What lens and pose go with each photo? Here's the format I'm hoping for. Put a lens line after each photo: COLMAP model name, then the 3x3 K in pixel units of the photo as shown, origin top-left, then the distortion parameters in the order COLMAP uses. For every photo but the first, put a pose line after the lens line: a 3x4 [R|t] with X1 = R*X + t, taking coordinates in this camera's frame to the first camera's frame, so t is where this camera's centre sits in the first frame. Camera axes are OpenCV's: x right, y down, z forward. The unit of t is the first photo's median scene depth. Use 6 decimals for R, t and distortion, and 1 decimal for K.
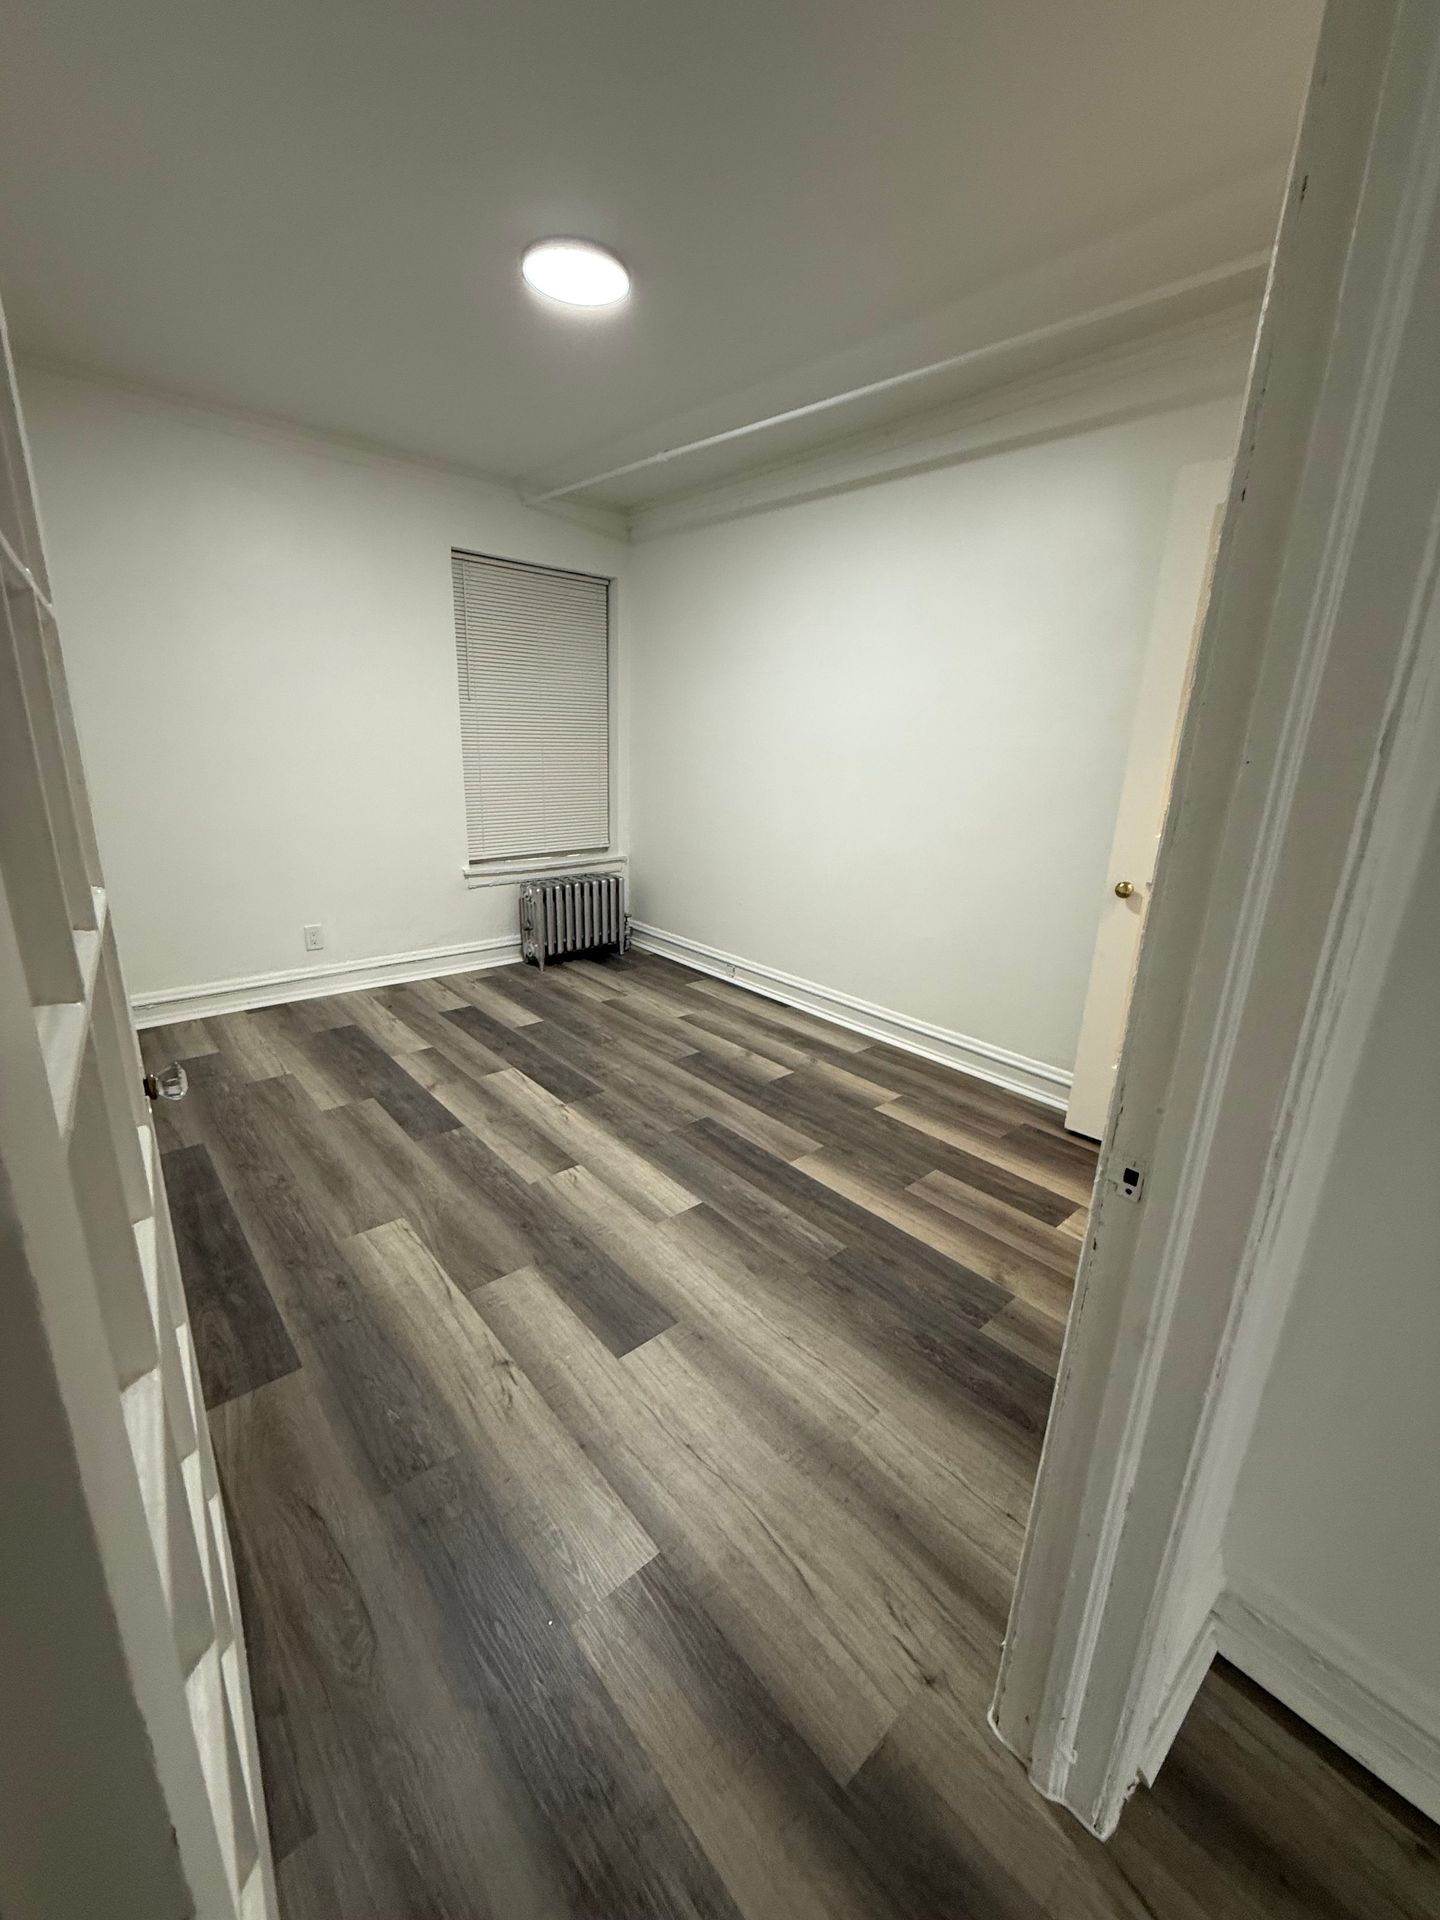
lens RADIAL K [[763.9, 0, 715.9], [0, 763.9, 956.0], [0, 0, 1]] dist [-0.000946, 0.000121]
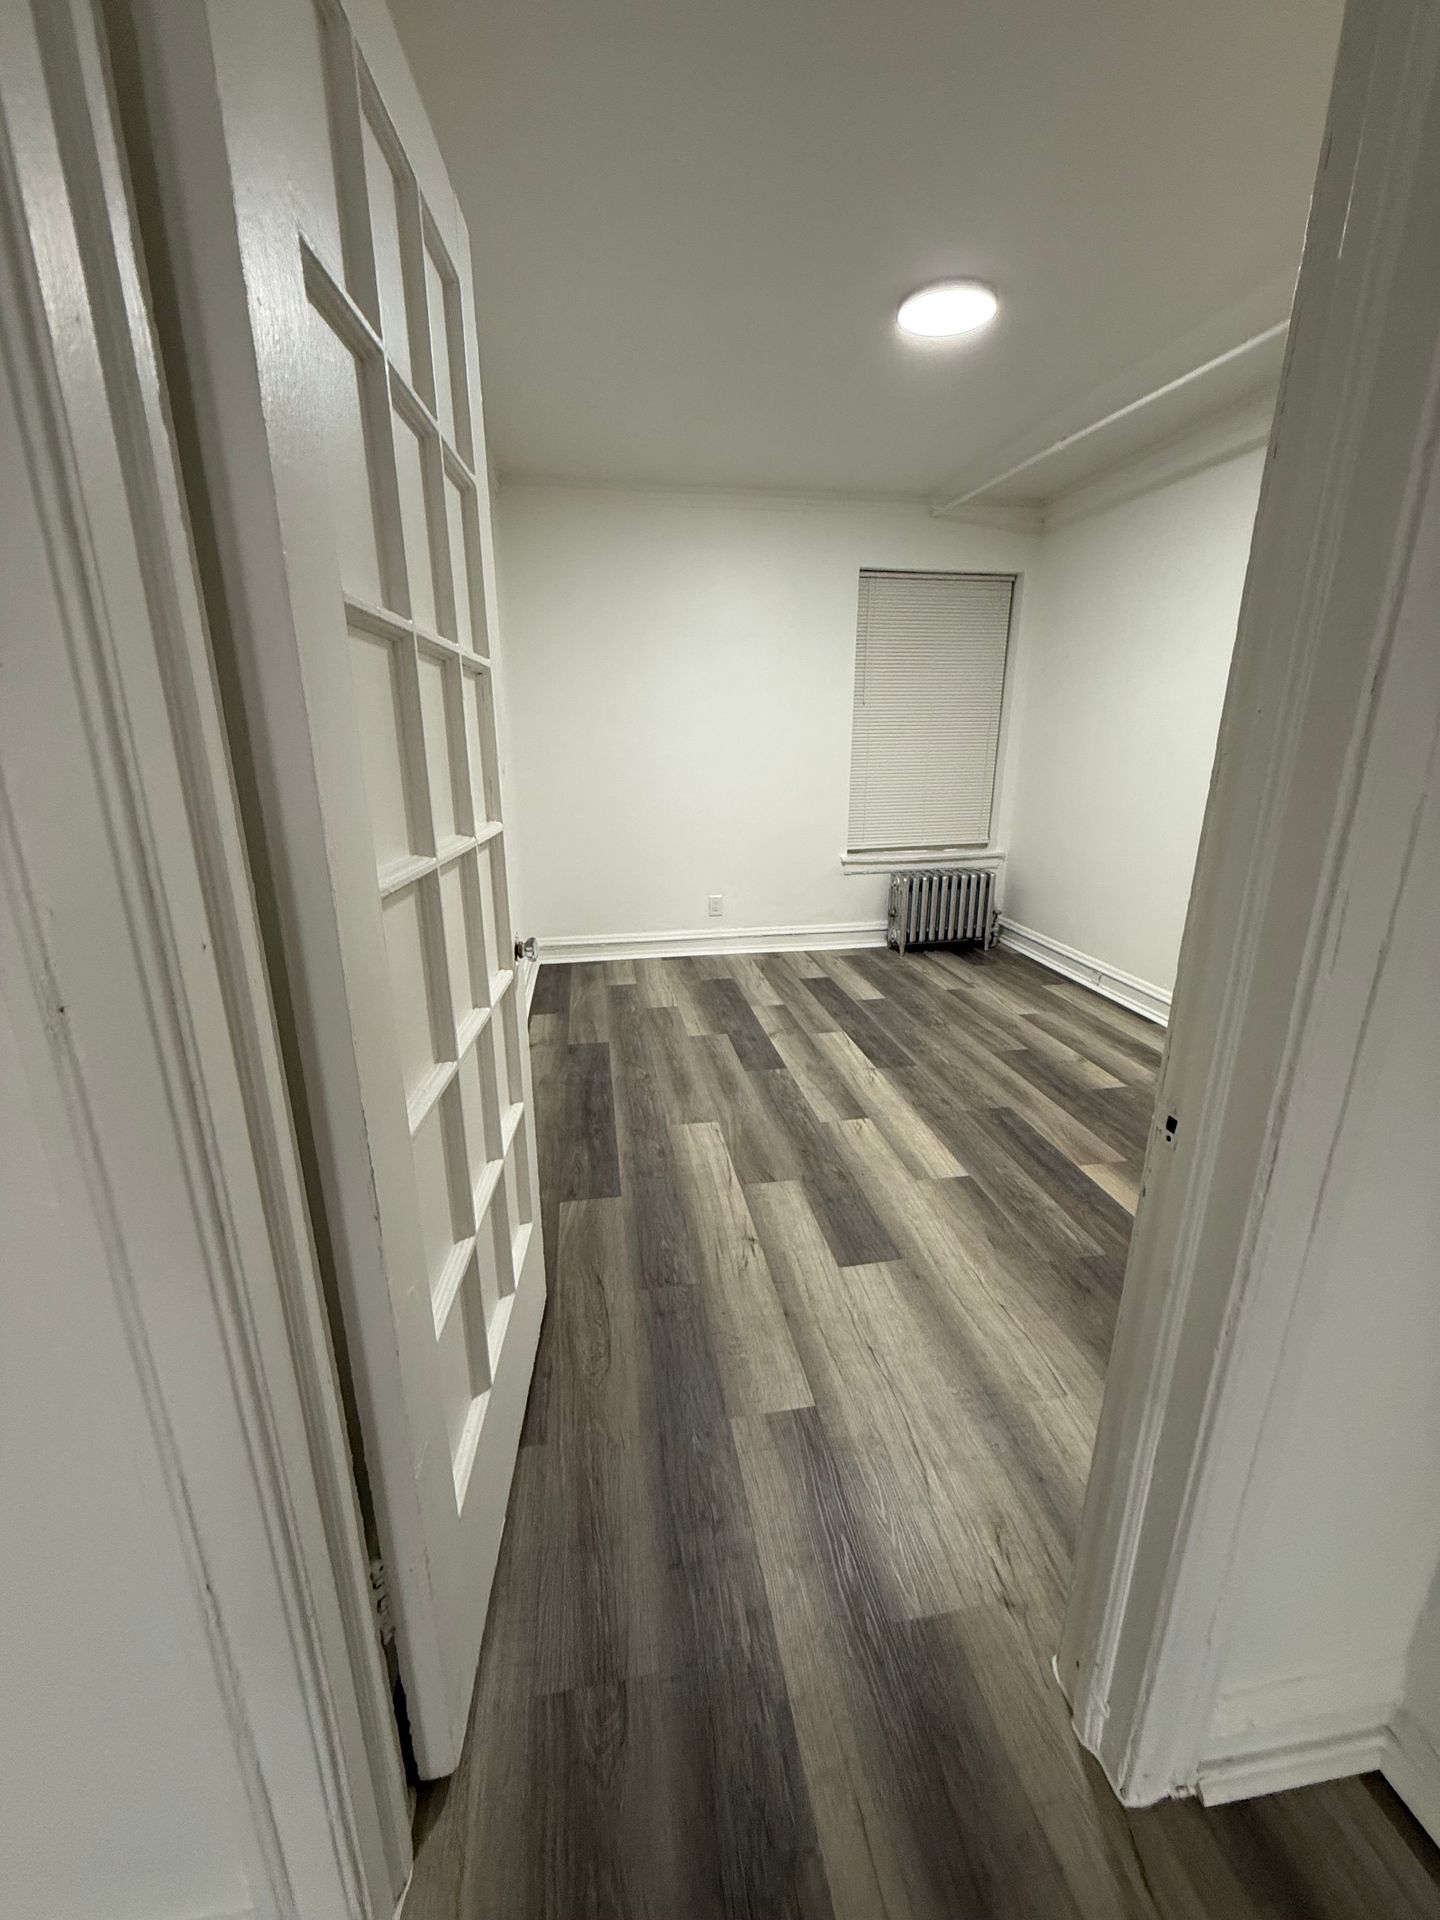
lens RADIAL K [[763.9, 0, 715.2], [0, 763.9, 958.0], [0, 0, 1]] dist [-0.000946, 0.000121]
pose [[0.847418, 0.113253, -0.518707, 0.193392], [-0.115162, 0.992933, 0.028653, 0.039434], [0.518287, 0.035454, 0.854472, -0.073604]]
